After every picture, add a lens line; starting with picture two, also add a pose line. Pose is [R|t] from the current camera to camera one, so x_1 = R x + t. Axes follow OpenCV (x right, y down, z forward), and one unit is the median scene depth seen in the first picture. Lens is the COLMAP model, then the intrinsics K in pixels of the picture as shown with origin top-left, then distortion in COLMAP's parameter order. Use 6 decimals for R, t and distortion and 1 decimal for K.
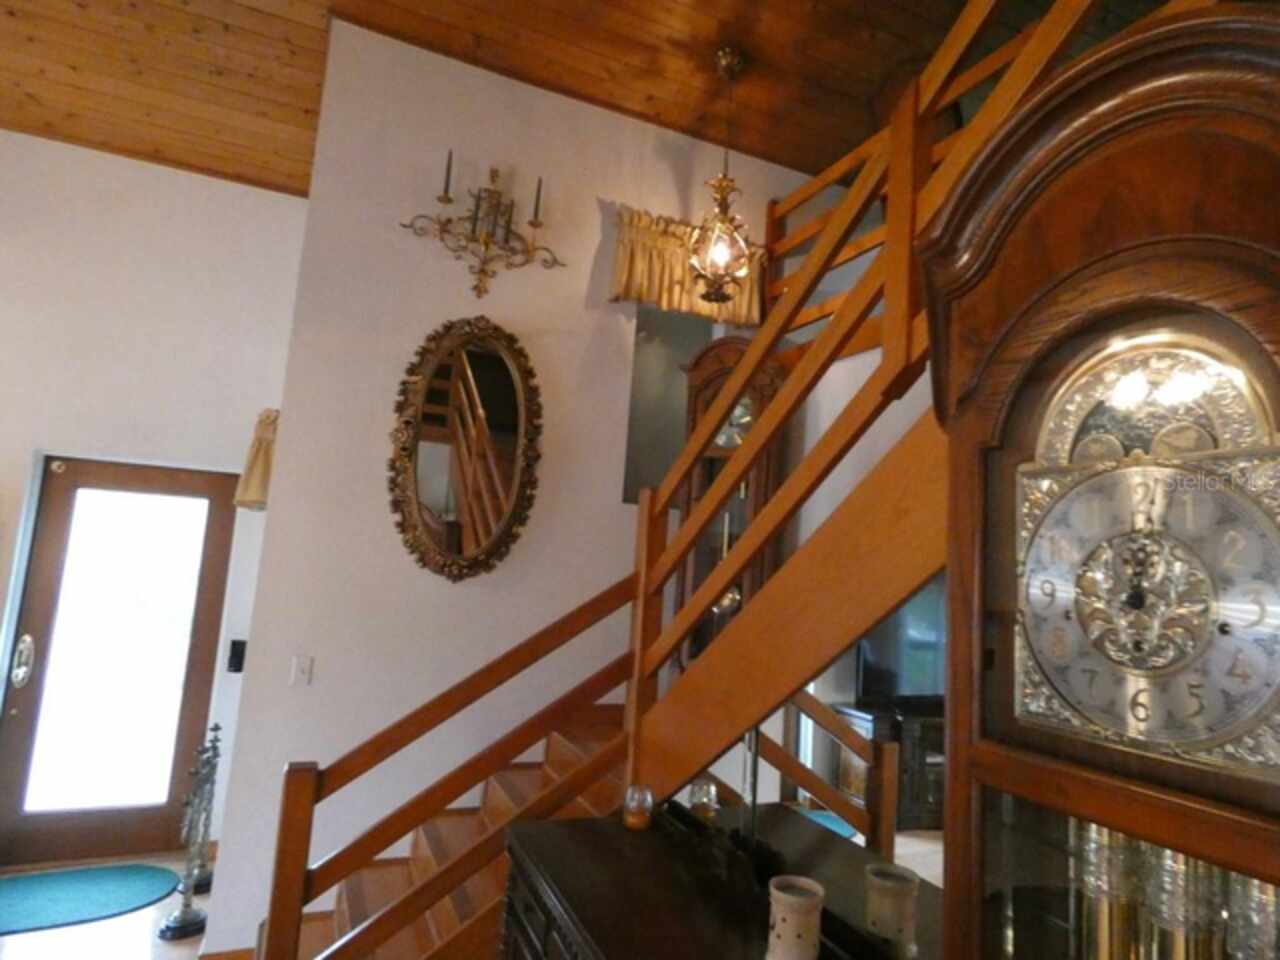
lens RADIAL K [[778.6, 0, 650.0], [0, 778.6, 469.1], [0, 0, 1]] dist [-0.005339, 0.010956]
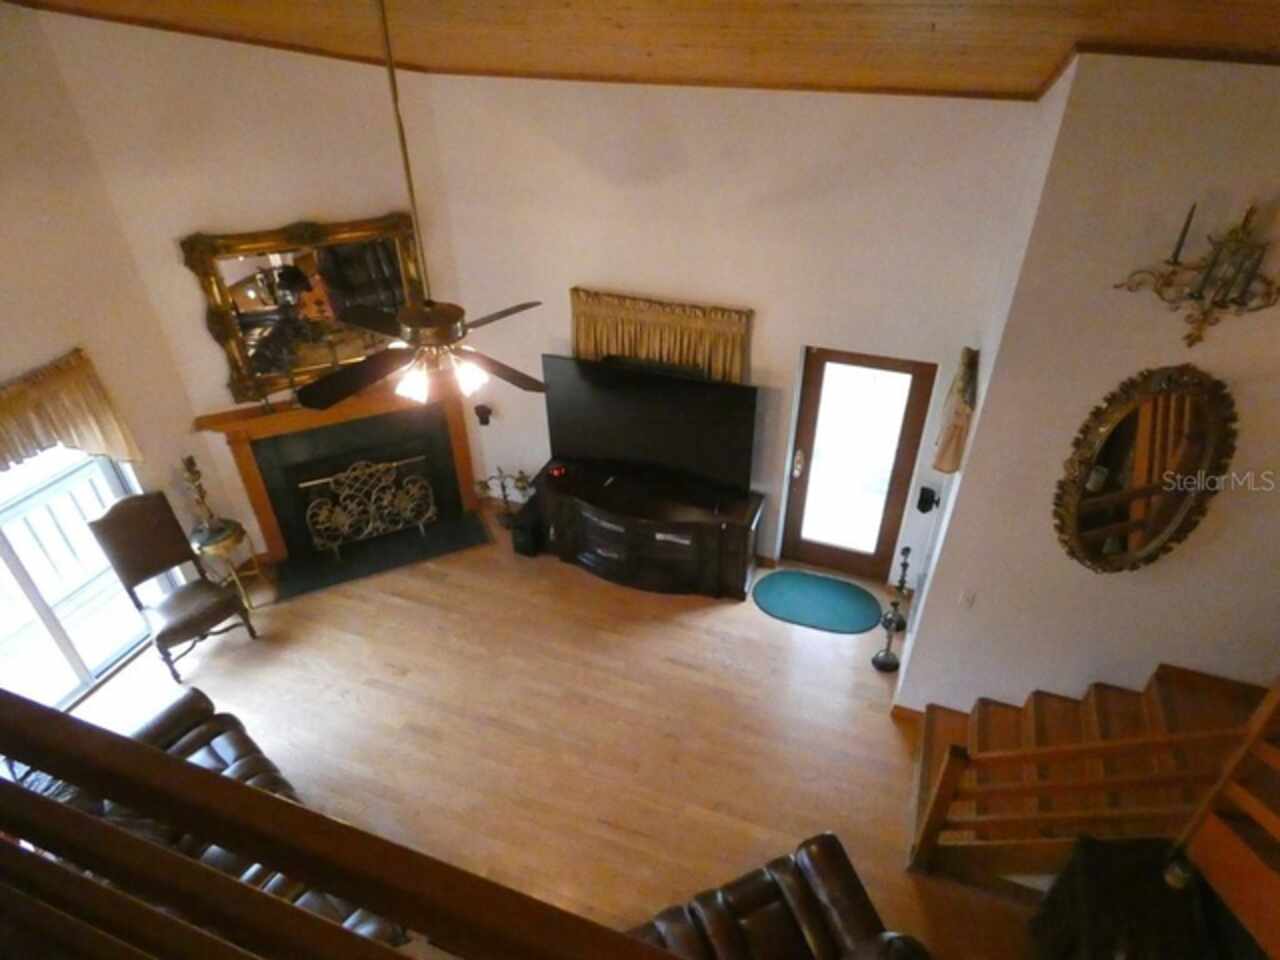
lens RADIAL K [[763.0, 0, 645.5], [0, 763.0, 467.1], [0, 0, 1]] dist [-0.000185, 0.006350]
pose [[0.707011, 0.333097, -0.623845, -0.056899], [0.138224, 0.800030, 0.583821, -0.731408], [0.693563, -0.498998, 0.519588, -0.025532]]
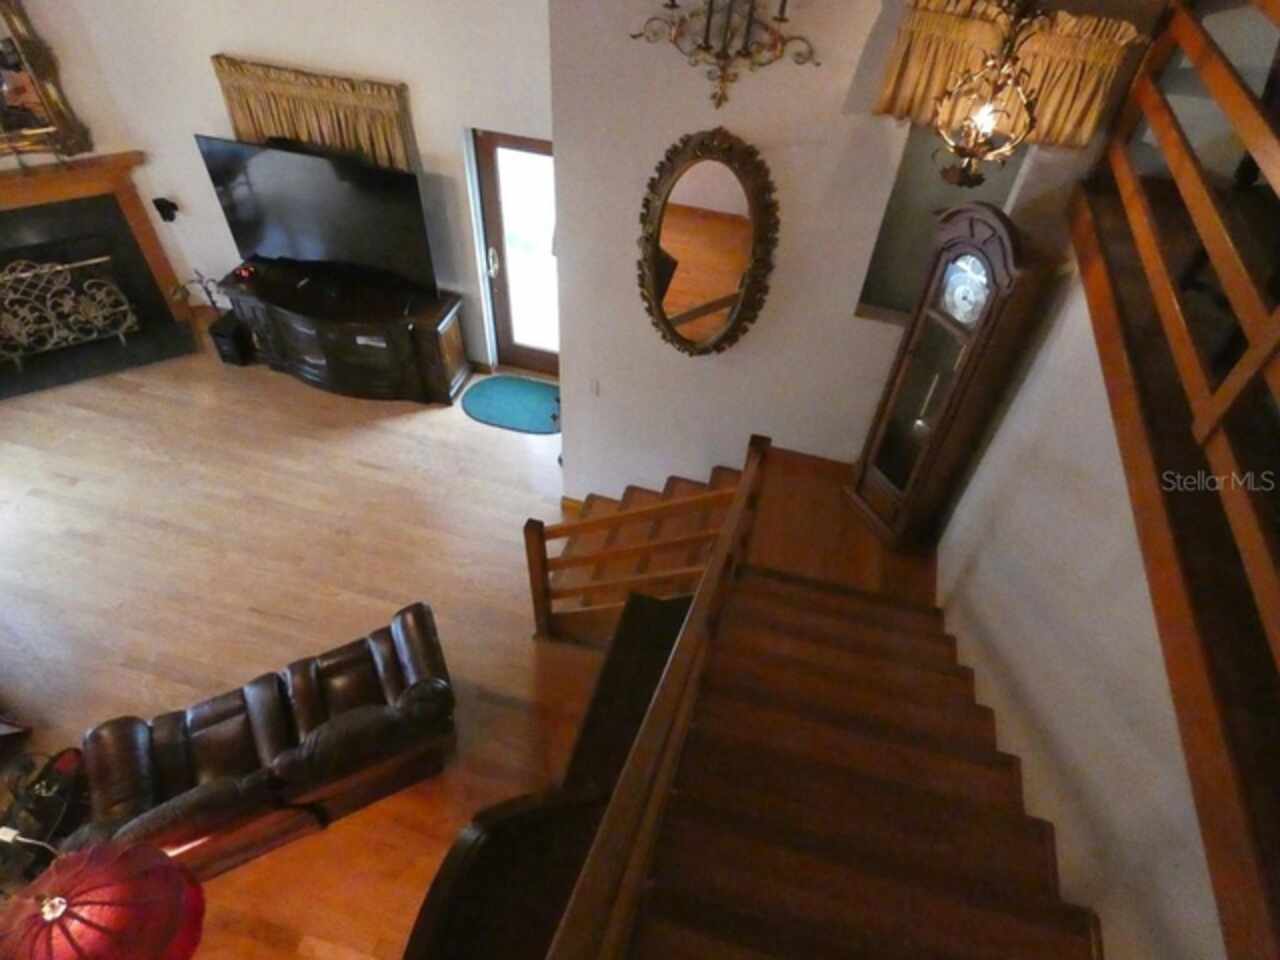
lens RADIAL K [[763.0, 0, 650.2], [0, 763.0, 465.5], [0, 0, 1]] dist [-0.000185, 0.006350]
pose [[0.767363, 0.435872, -0.470287, 0.326122], [0.080463, 0.662179, 0.745013, -0.612365], [0.636144, -0.609536, 0.473060, 0.255027]]
